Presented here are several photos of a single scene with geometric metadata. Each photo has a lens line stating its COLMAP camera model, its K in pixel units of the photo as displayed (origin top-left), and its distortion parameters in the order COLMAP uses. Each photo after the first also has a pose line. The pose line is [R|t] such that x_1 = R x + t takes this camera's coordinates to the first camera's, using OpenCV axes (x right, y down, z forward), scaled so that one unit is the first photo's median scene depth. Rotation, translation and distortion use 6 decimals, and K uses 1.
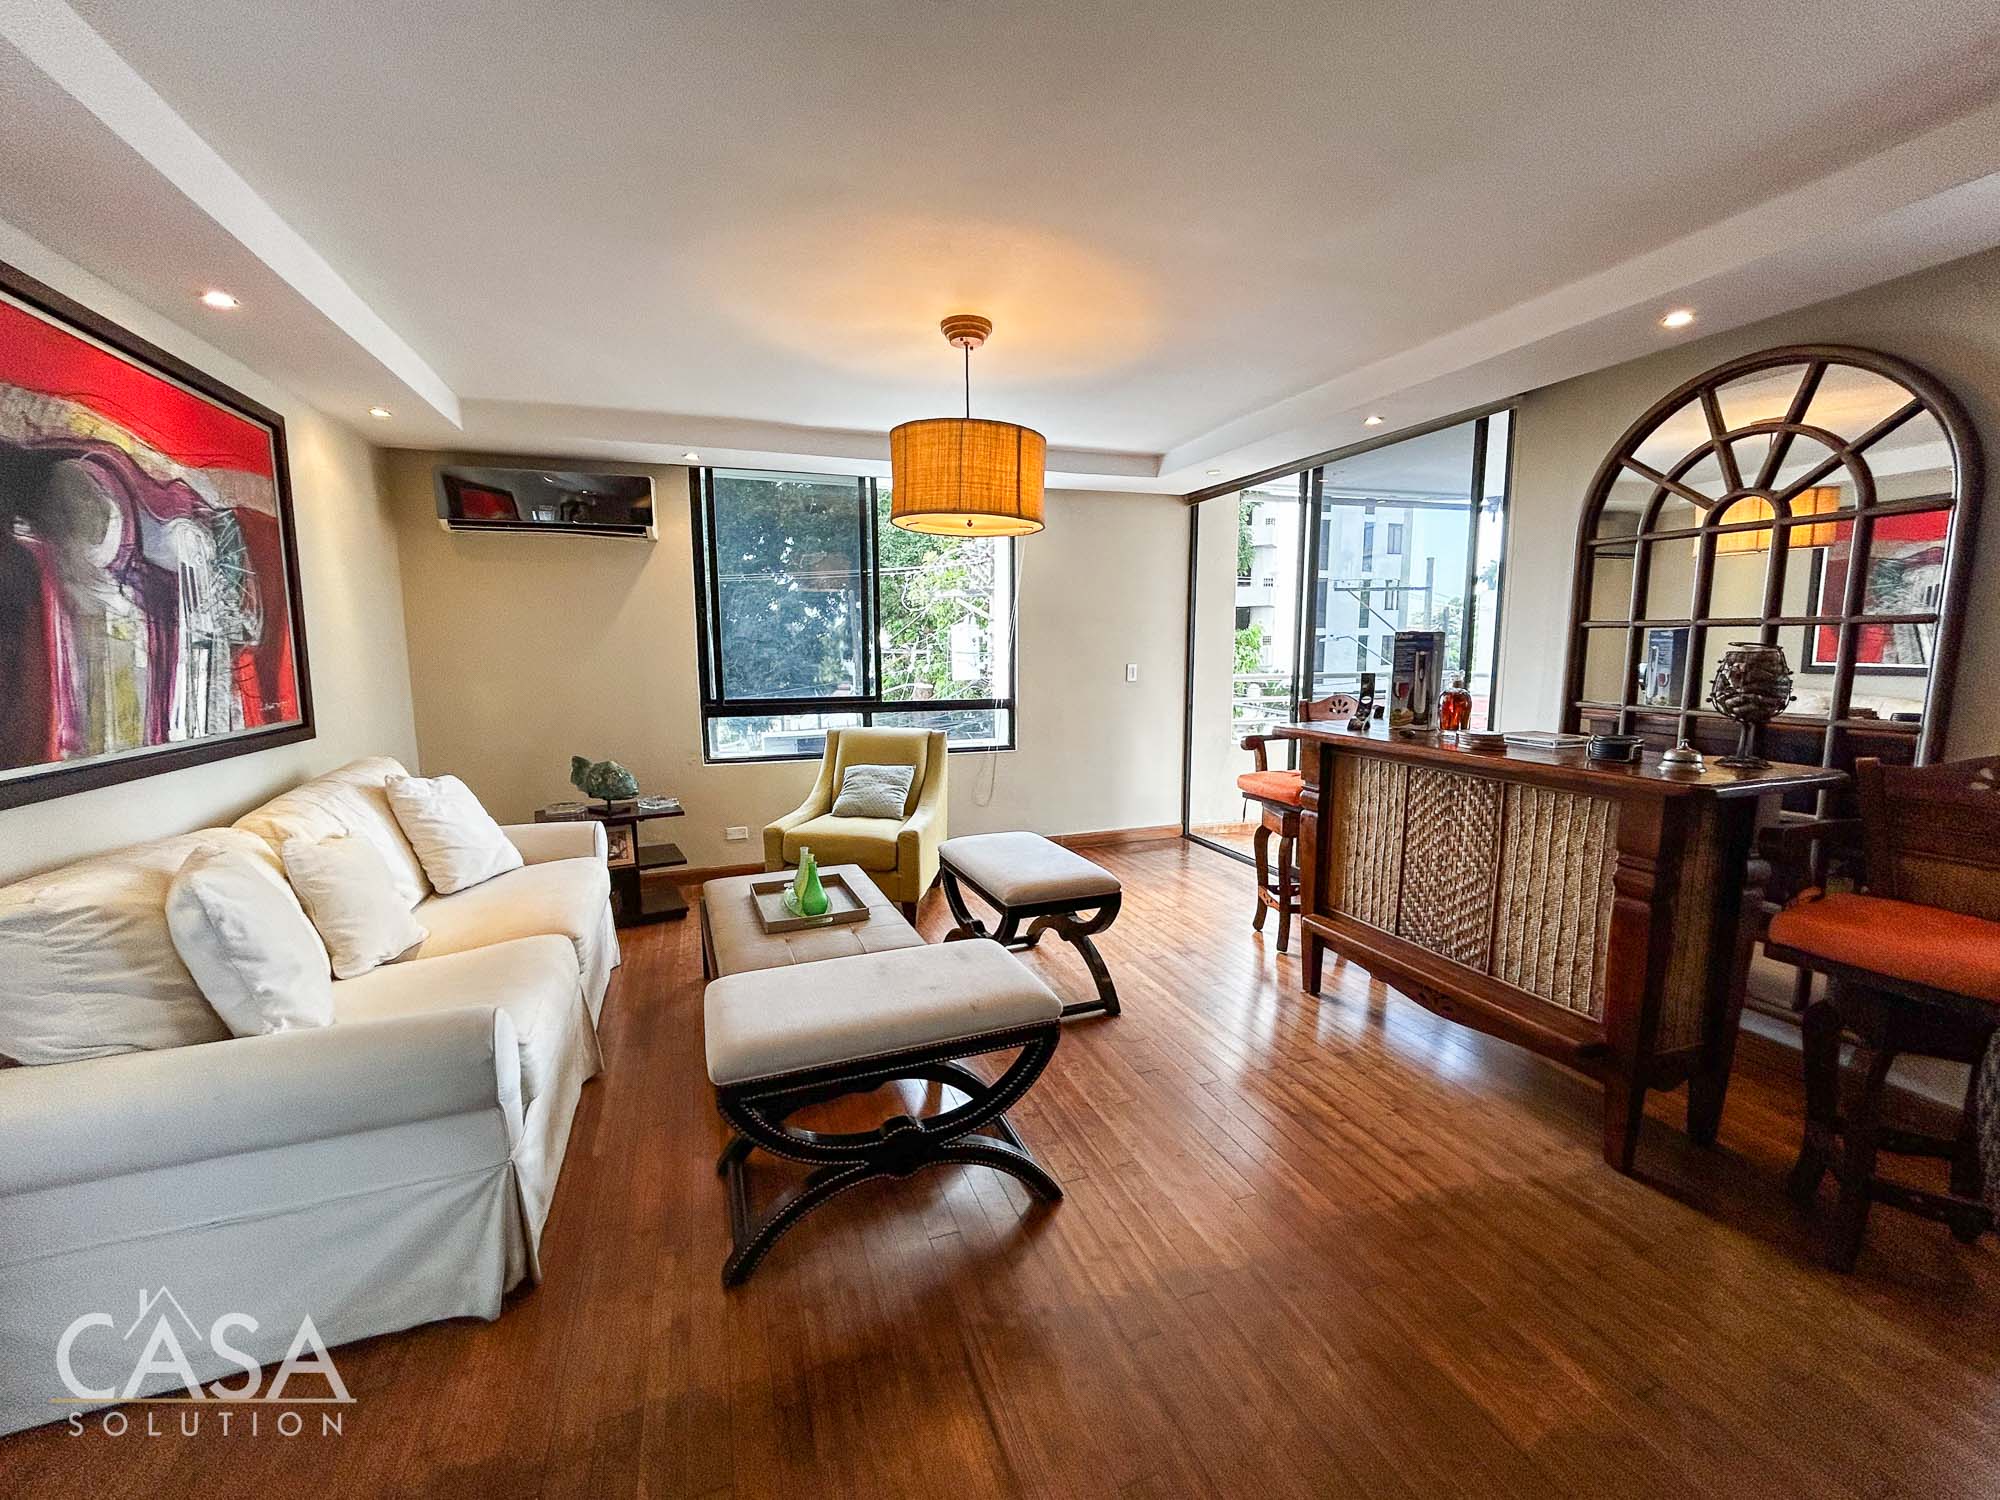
lens RADIAL K [[813.0, 0, 996.6], [0, 813.0, 747.1], [0, 0, 1]] dist [-0.002131, 0.002155]
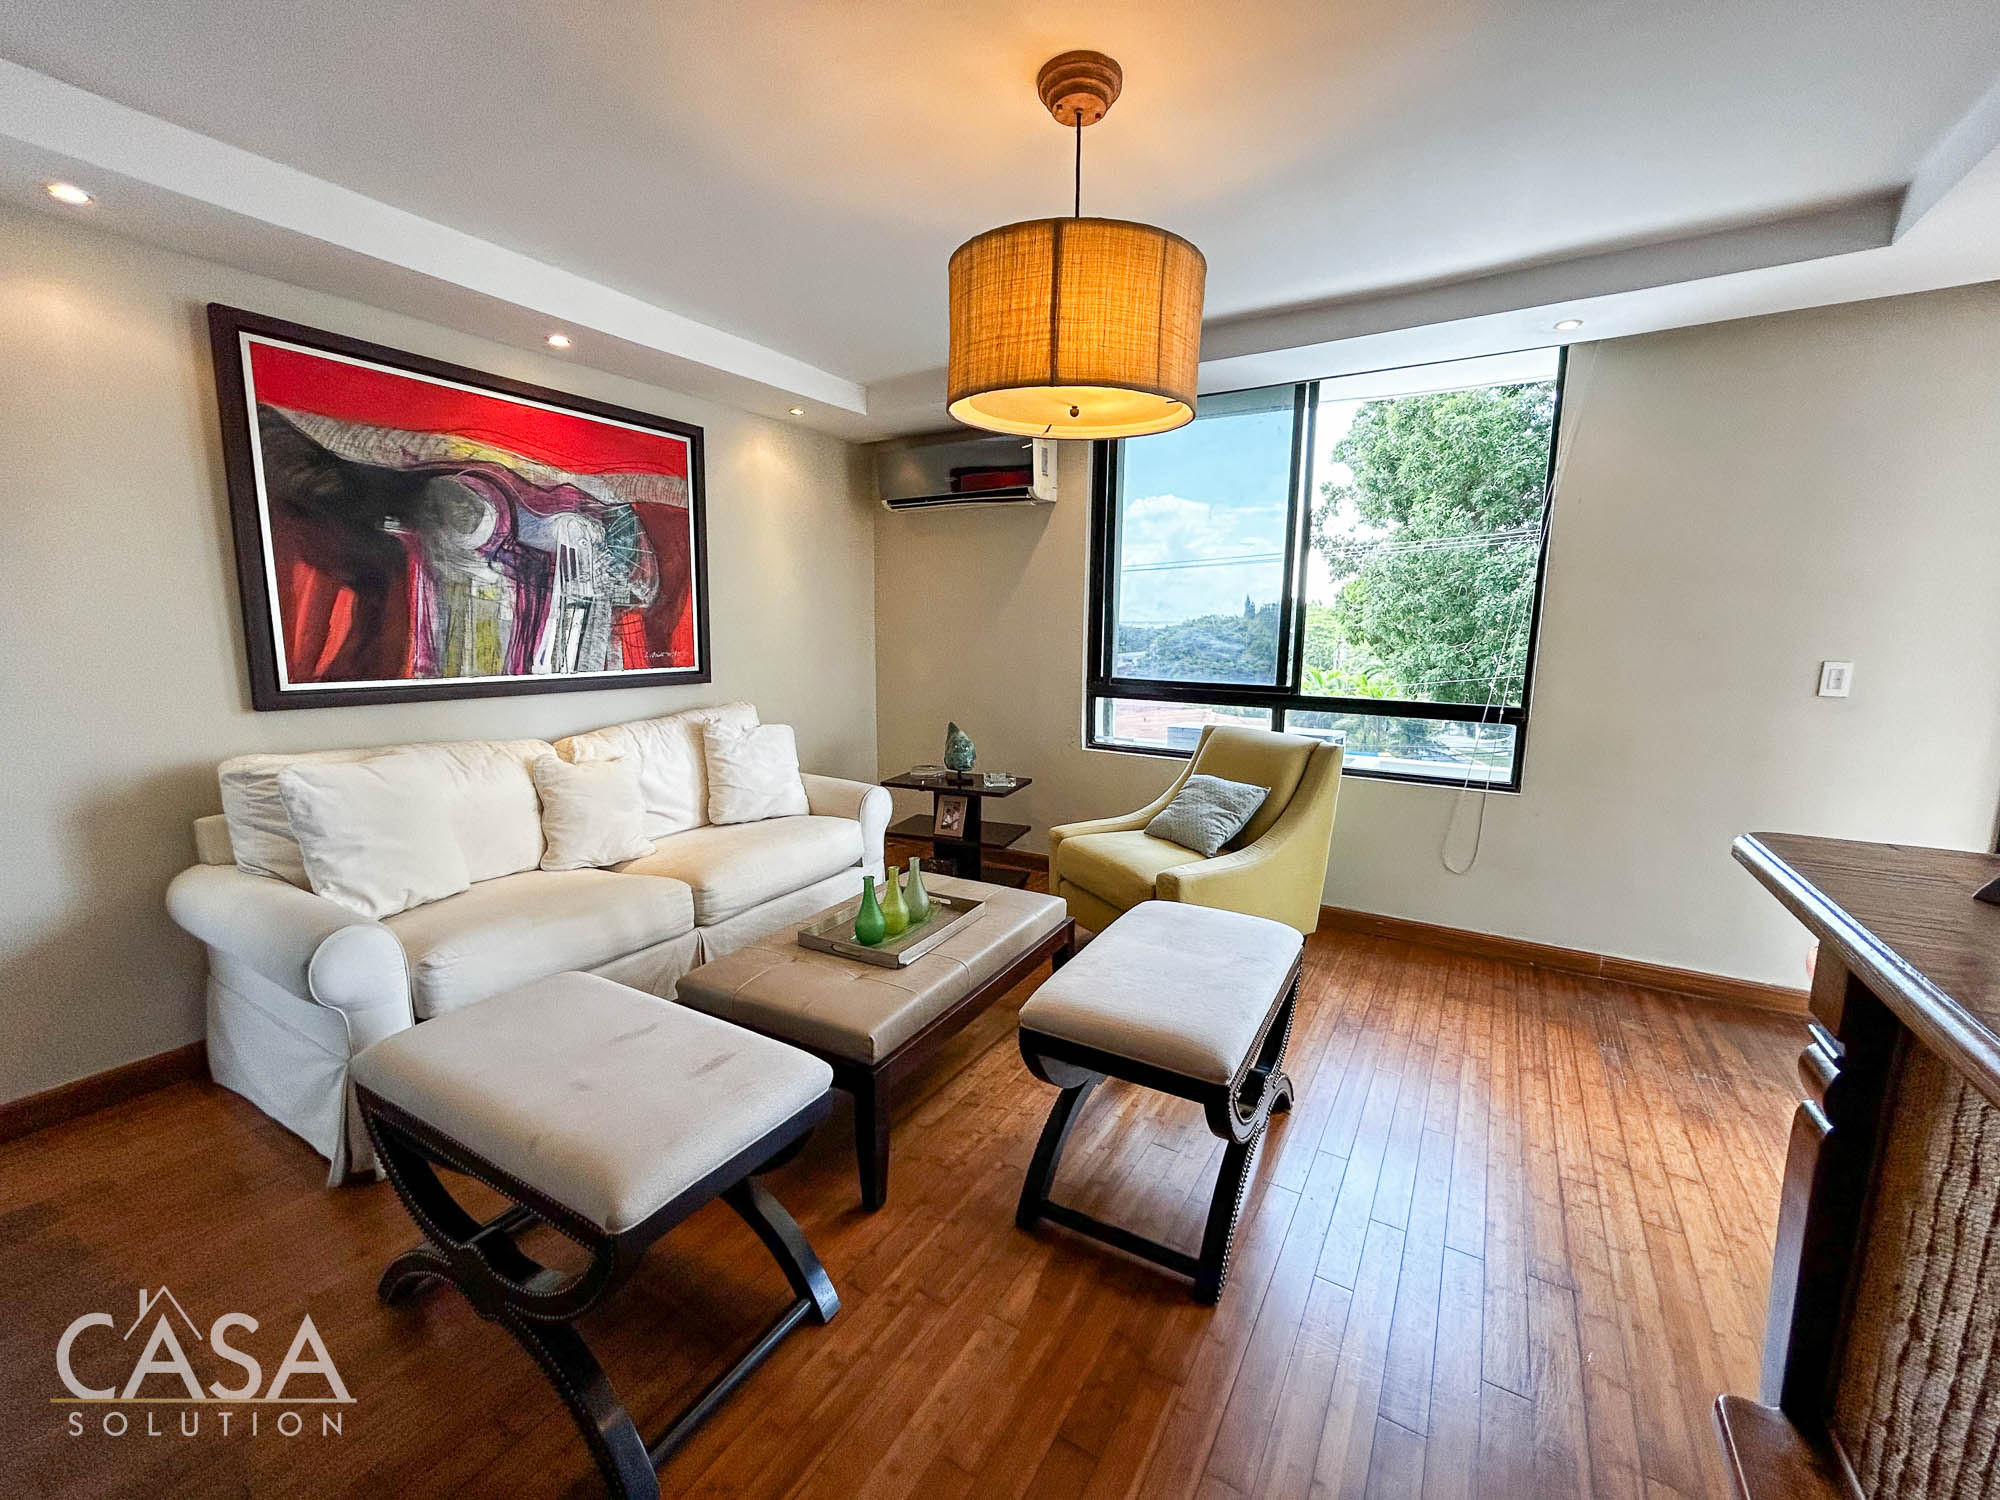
lens RADIAL K [[813.0, 0, 996.6], [0, 813.0, 747.1], [0, 0, 1]] dist [-0.002131, 0.002155]
pose [[0.623694, 0.129282, -0.770904, 0.470566], [-0.112238, 0.990820, 0.075357, -0.062854], [0.773569, 0.039525, 0.632478, 0.600807]]
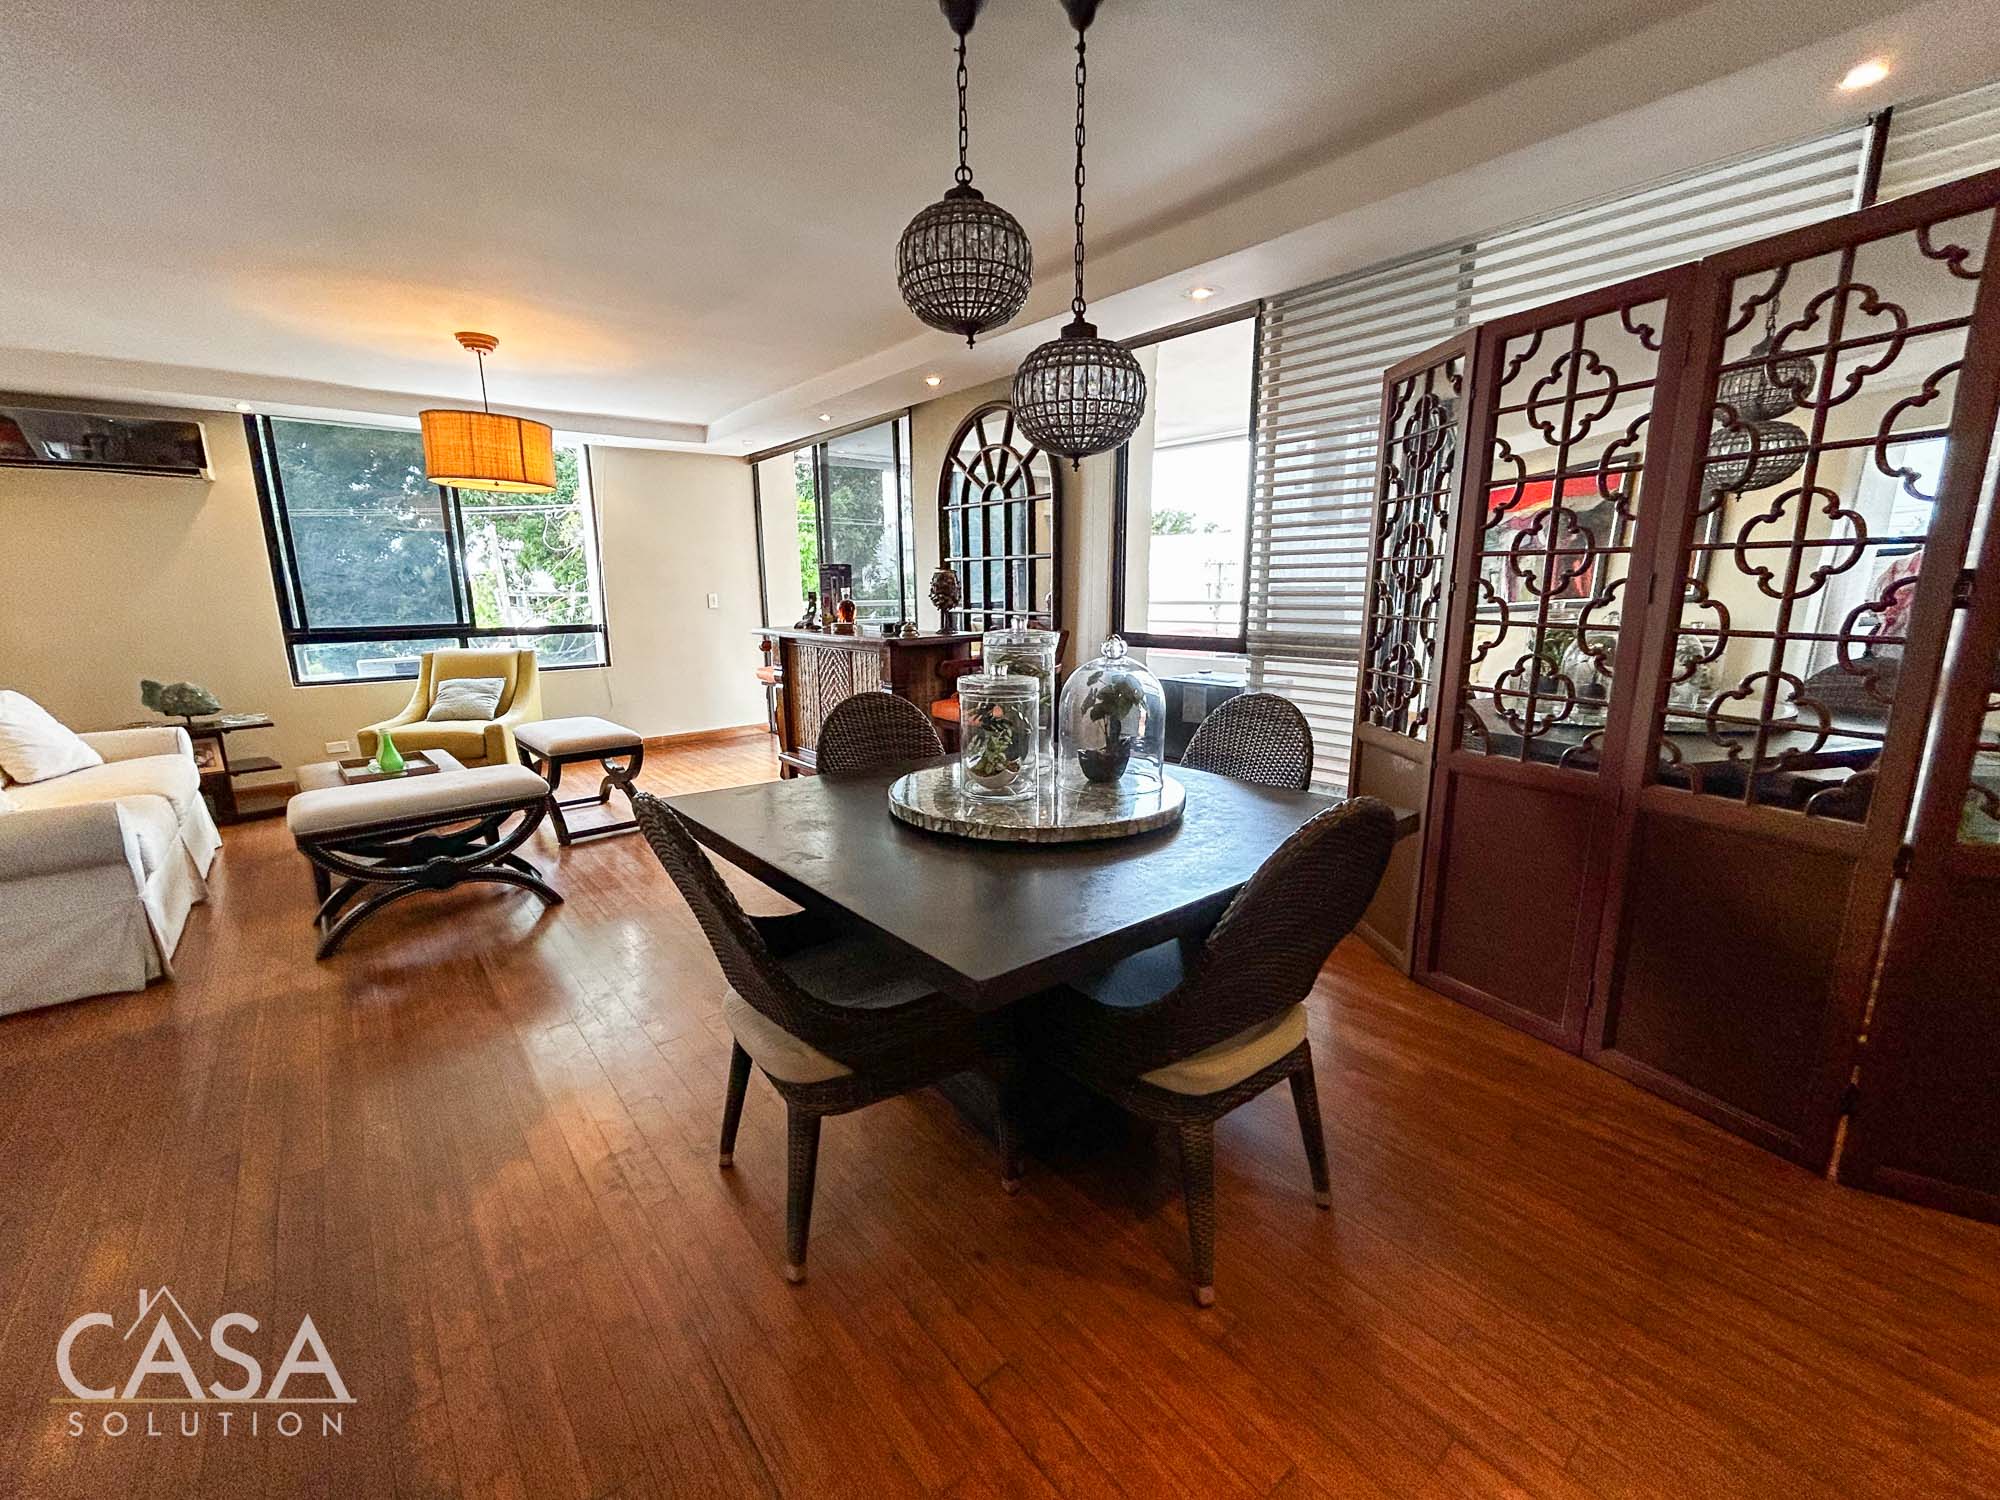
lens RADIAL K [[813.0, 0, 996.6], [0, 813.0, 747.1], [0, 0, 1]] dist [-0.002131, 0.002155]
pose [[0.939778, -0.073556, 0.333777, 0.286576], [0.050819, 0.995784, 0.076362, 0.113953], [-0.337987, -0.054801, 0.939554, -0.641431]]
